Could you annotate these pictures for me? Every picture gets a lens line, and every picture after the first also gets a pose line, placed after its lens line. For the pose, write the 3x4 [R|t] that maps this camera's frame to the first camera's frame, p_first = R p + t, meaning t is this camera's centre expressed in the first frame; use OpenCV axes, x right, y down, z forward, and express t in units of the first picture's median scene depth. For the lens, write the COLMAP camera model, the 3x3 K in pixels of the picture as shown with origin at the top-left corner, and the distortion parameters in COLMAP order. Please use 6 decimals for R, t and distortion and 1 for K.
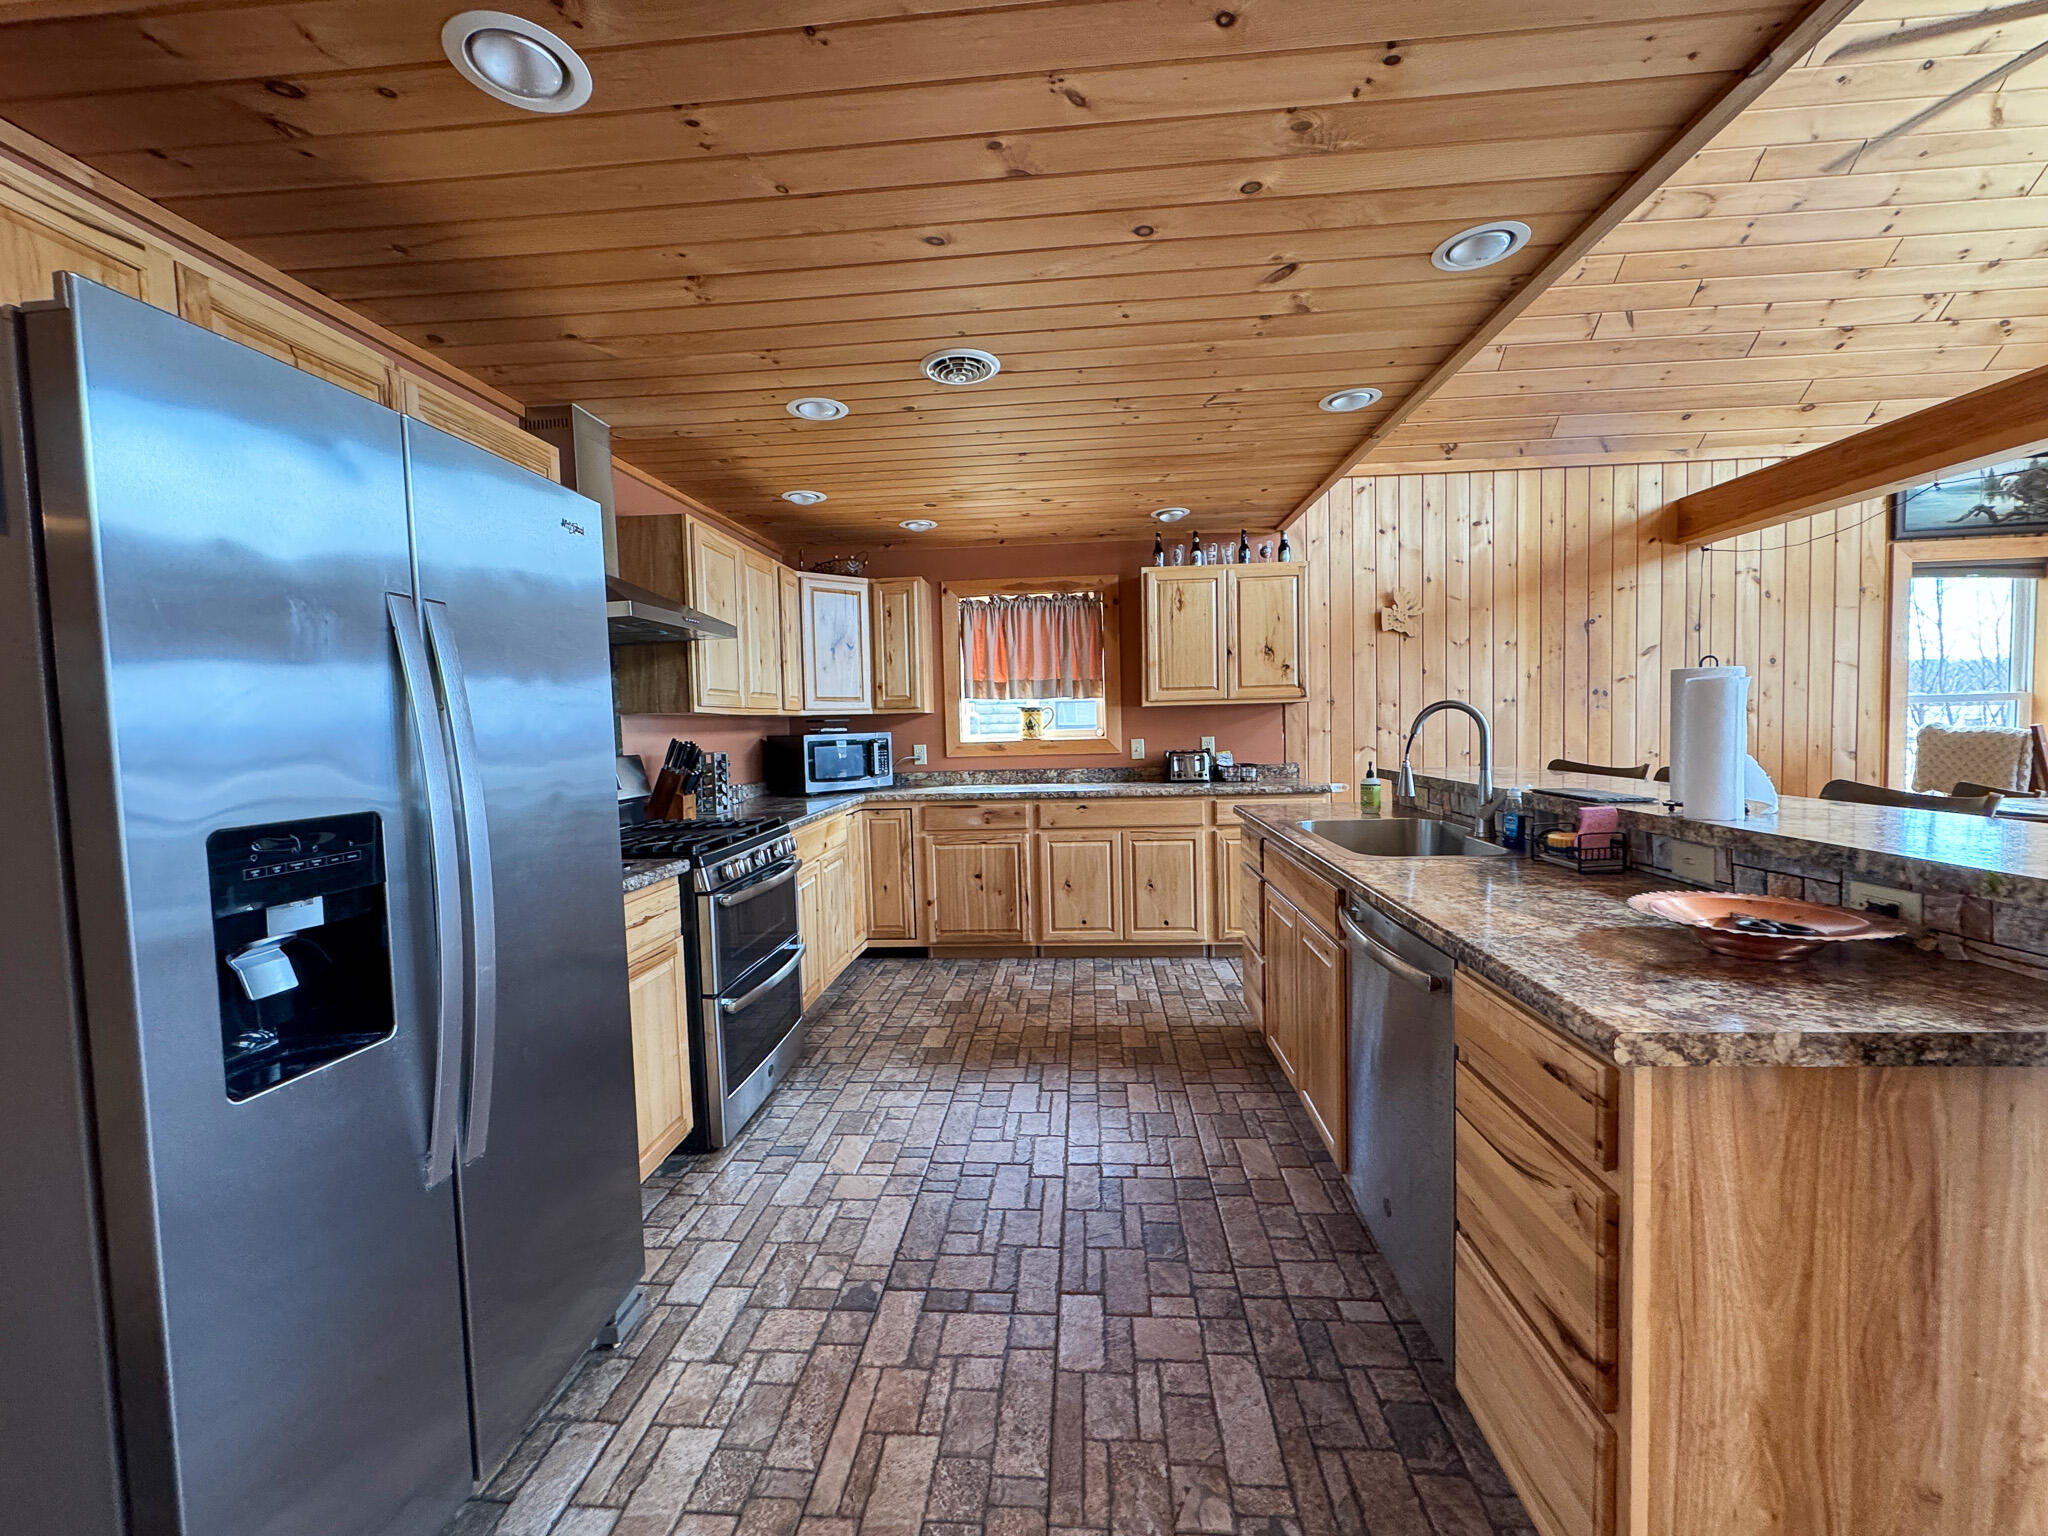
lens RADIAL K [[824.8, 0, 1023.4], [0, 824.8, 766.1], [0, 0, 1]] dist [0.000783, -0.000872]
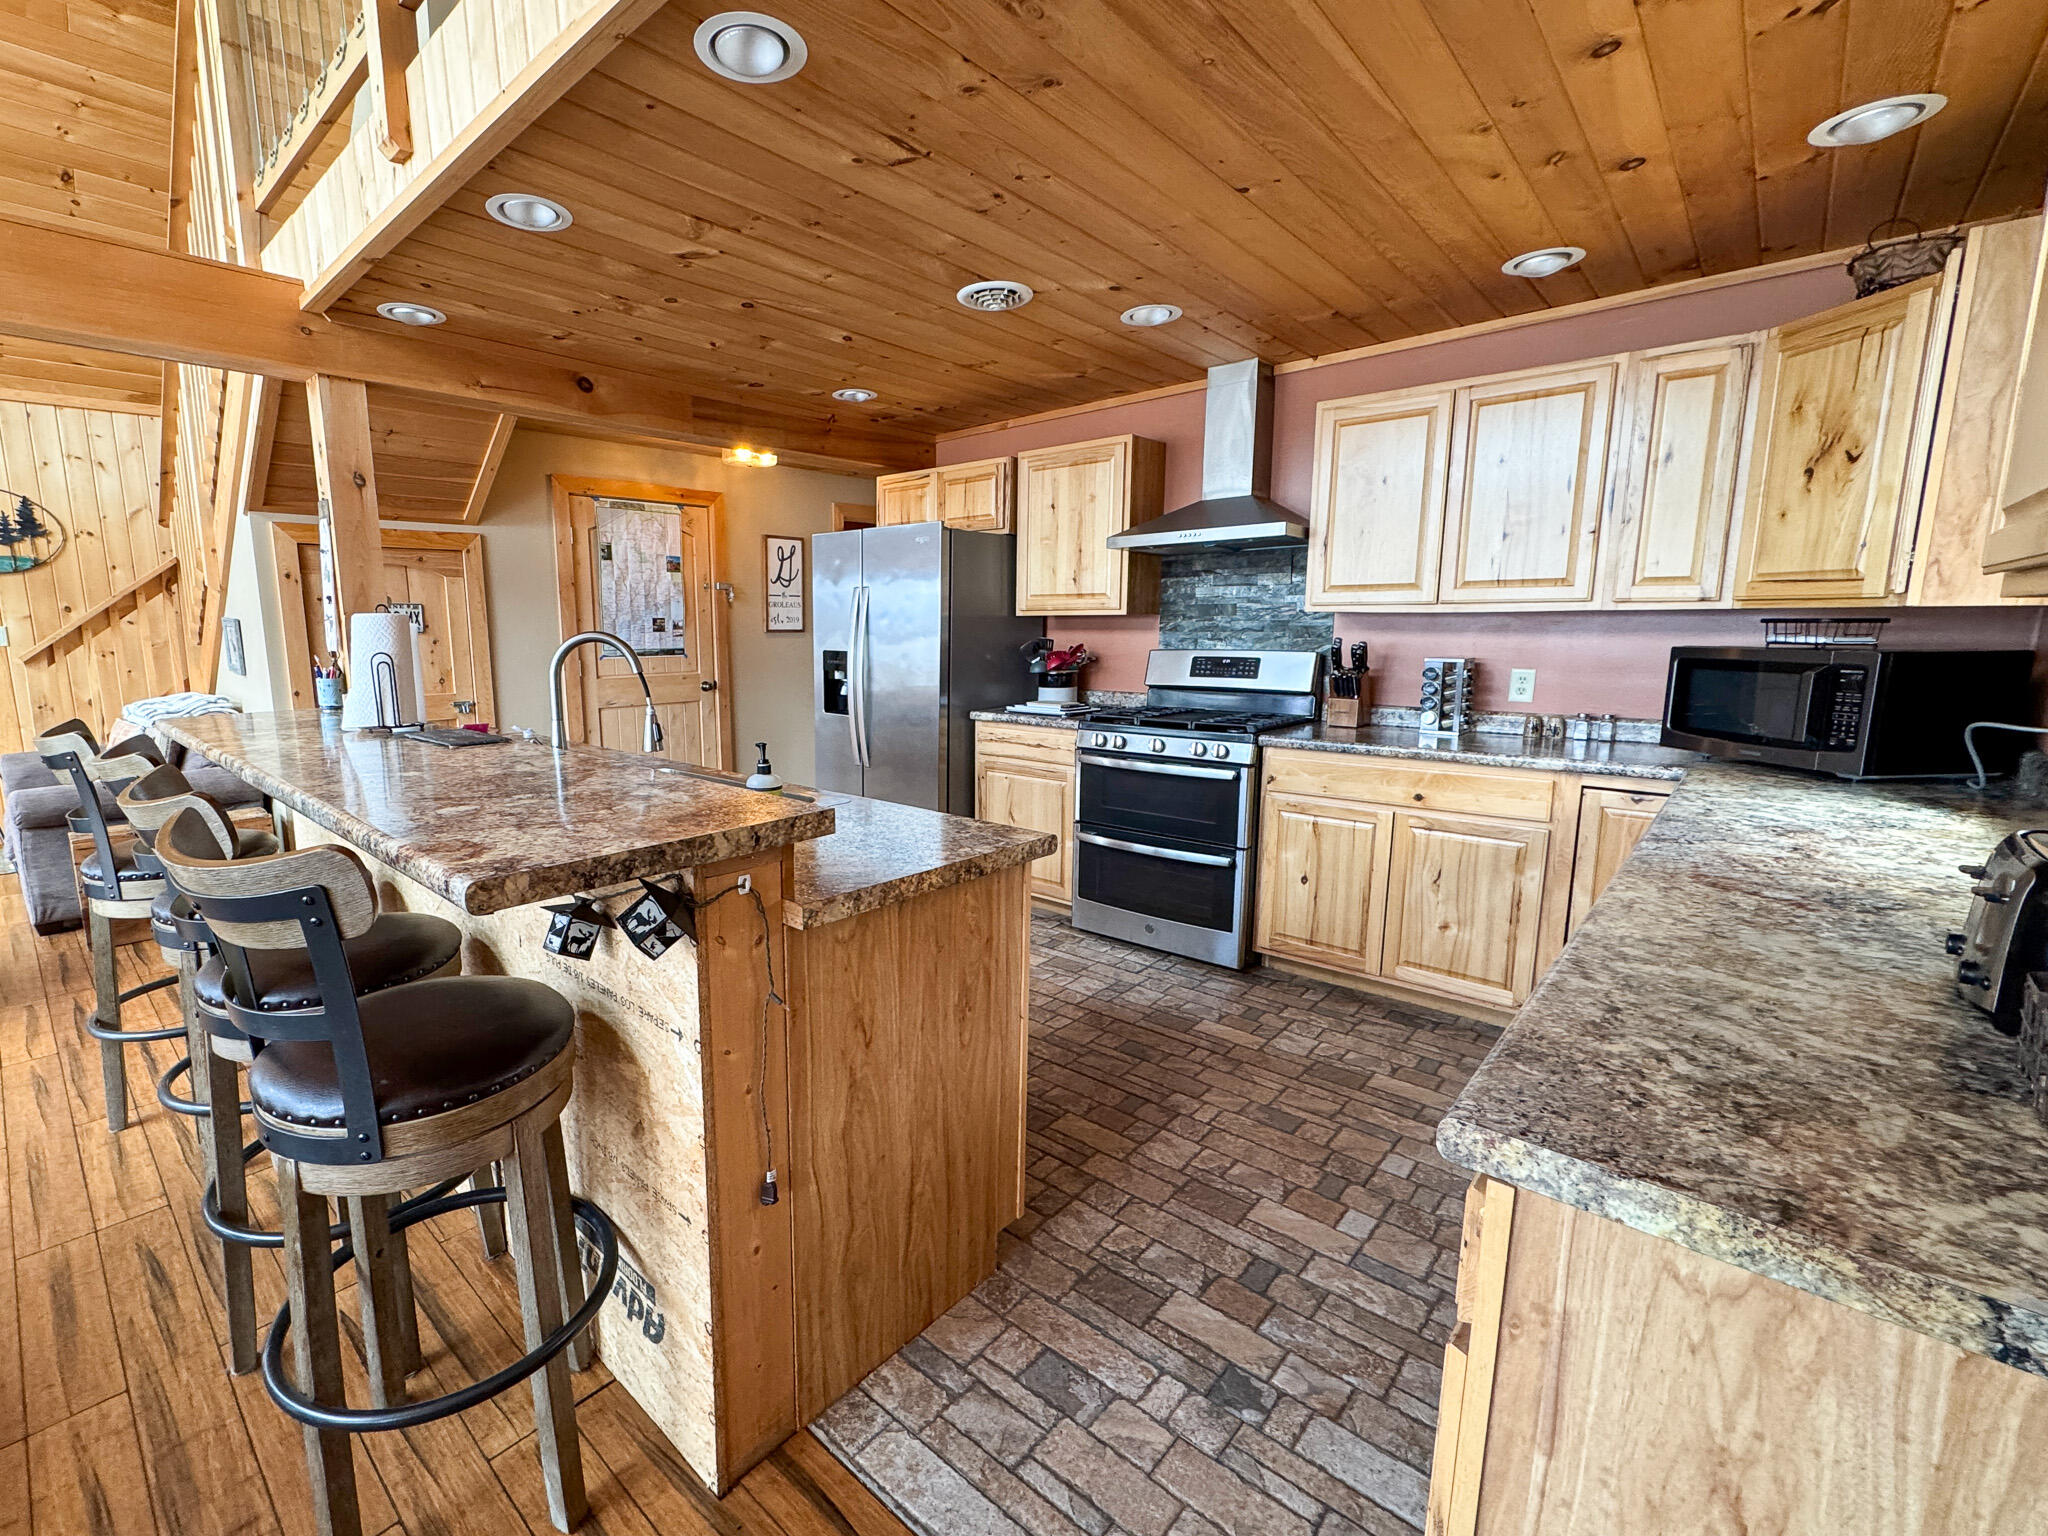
lens RADIAL K [[905.3, 0, 911.2], [0, 905.3, 768.3], [0, 0, 1]] dist [-0.002179, 0.000328]
pose [[-0.640837, 0.155161, -0.751833, 0.941081], [-0.017860, 0.976083, 0.216665, -0.137498], [0.767469, 0.152275, -0.622738, 1.696926]]
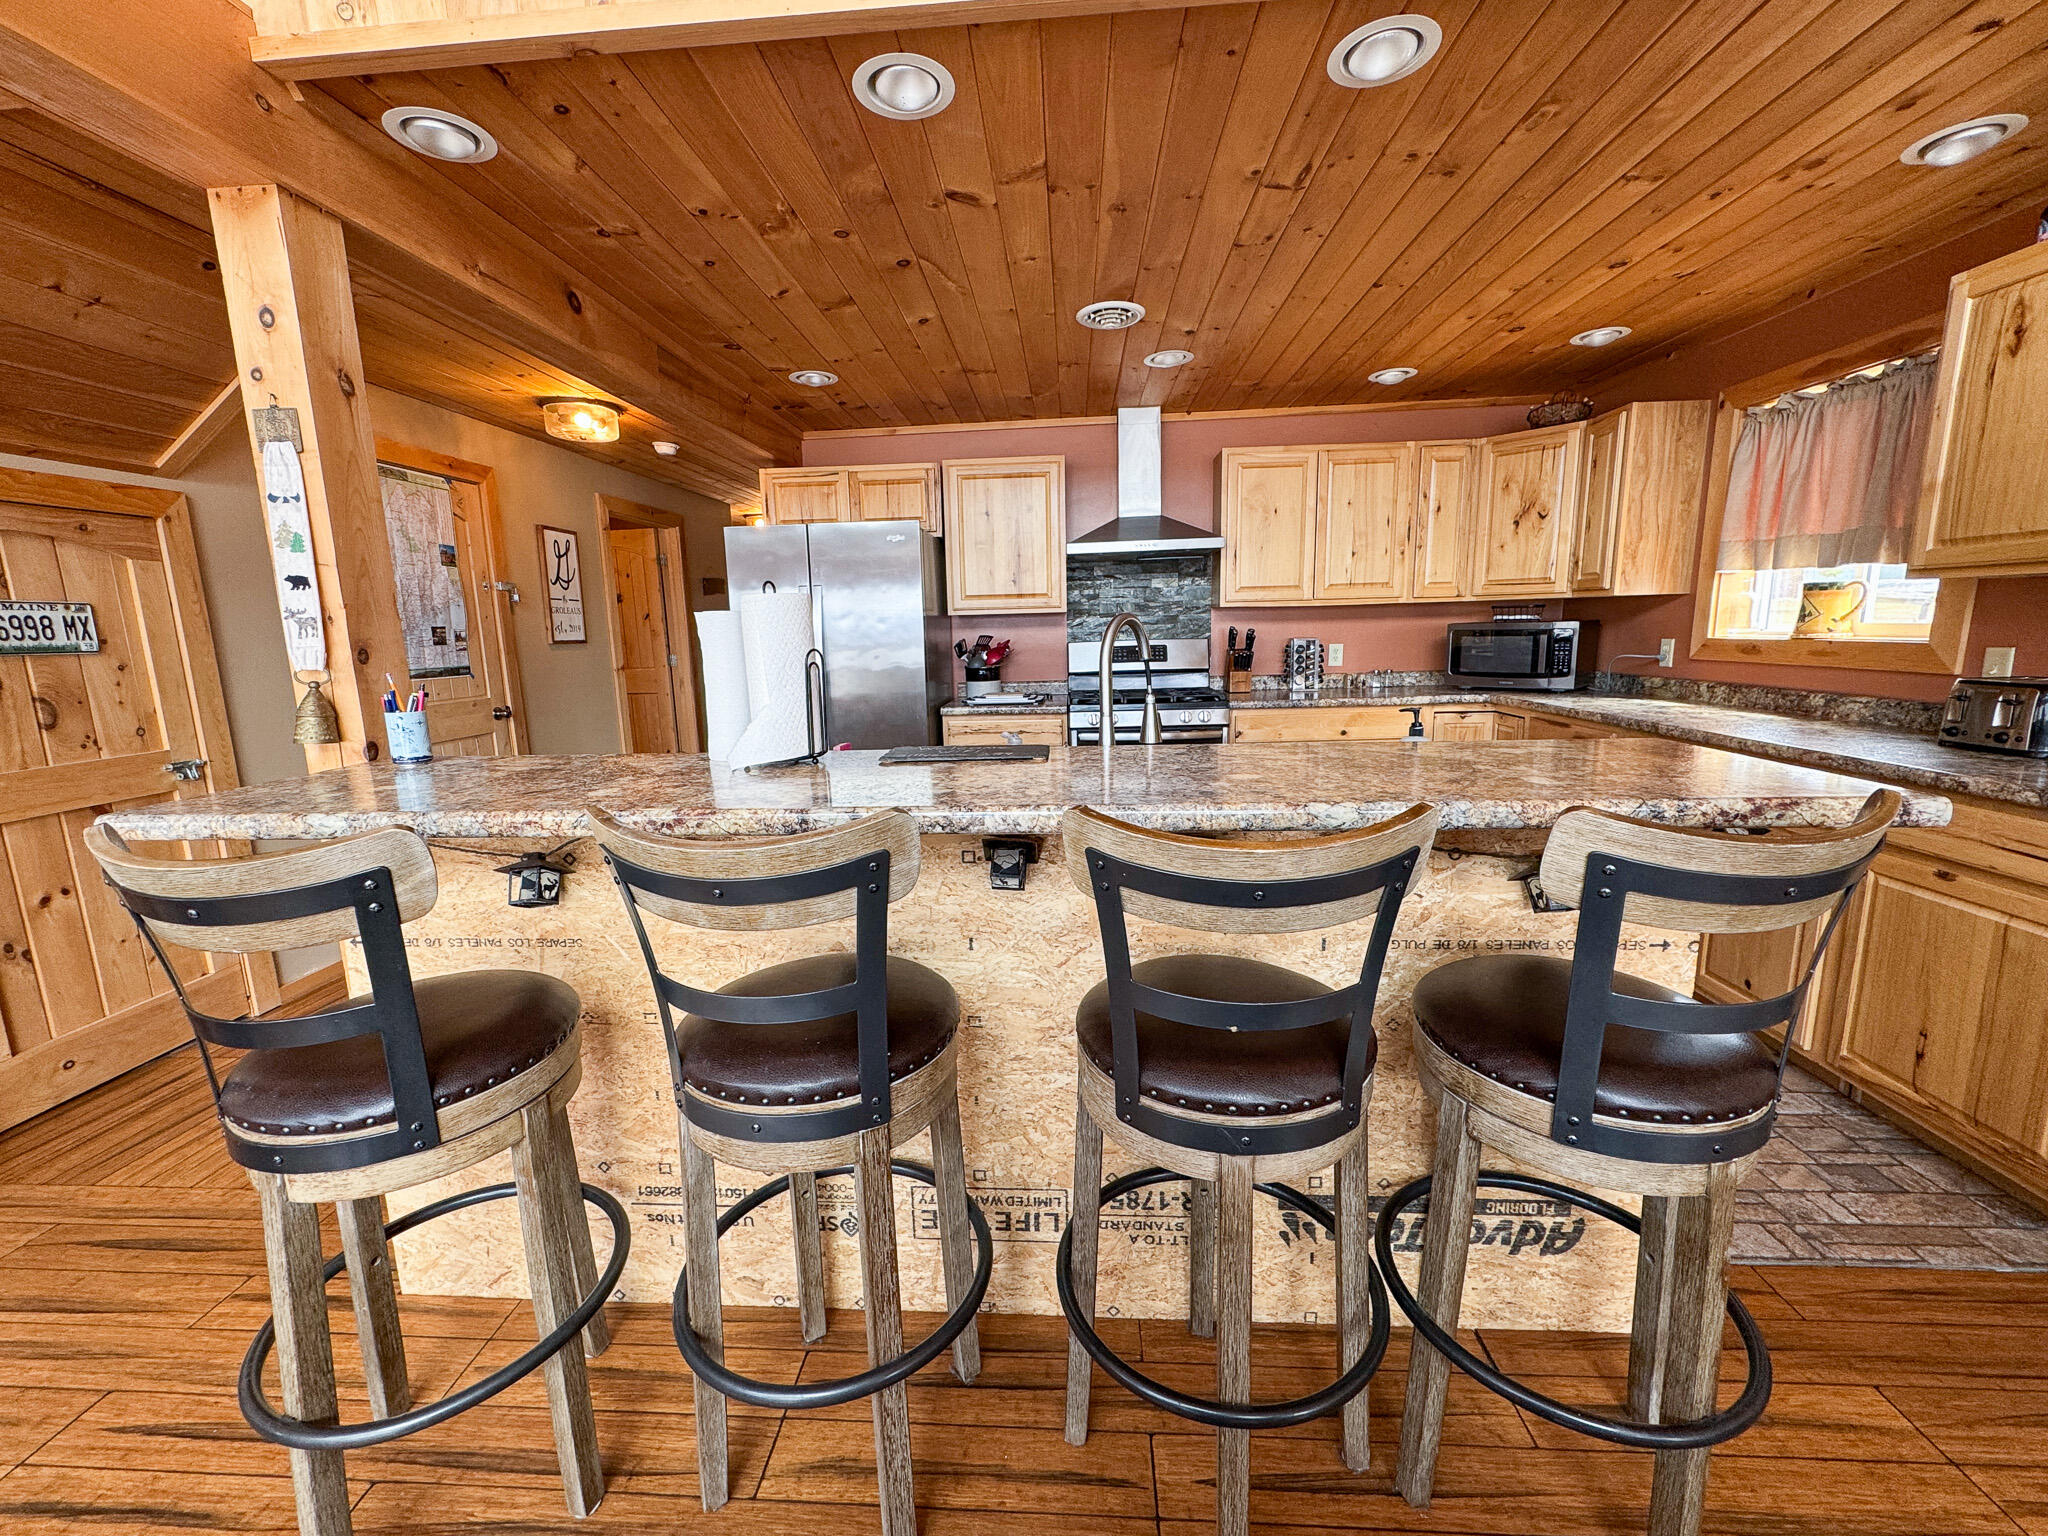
lens RADIAL K [[824.8, 0, 1023.3], [0, 824.8, 768.5], [0, 0, 1]] dist [0.000783, -0.000872]
pose [[0.013071, 0.198581, -0.979997, 1.164937], [-0.028560, 0.979755, 0.198151, -0.082140], [0.999507, 0.025398, 0.018478, 0.851879]]
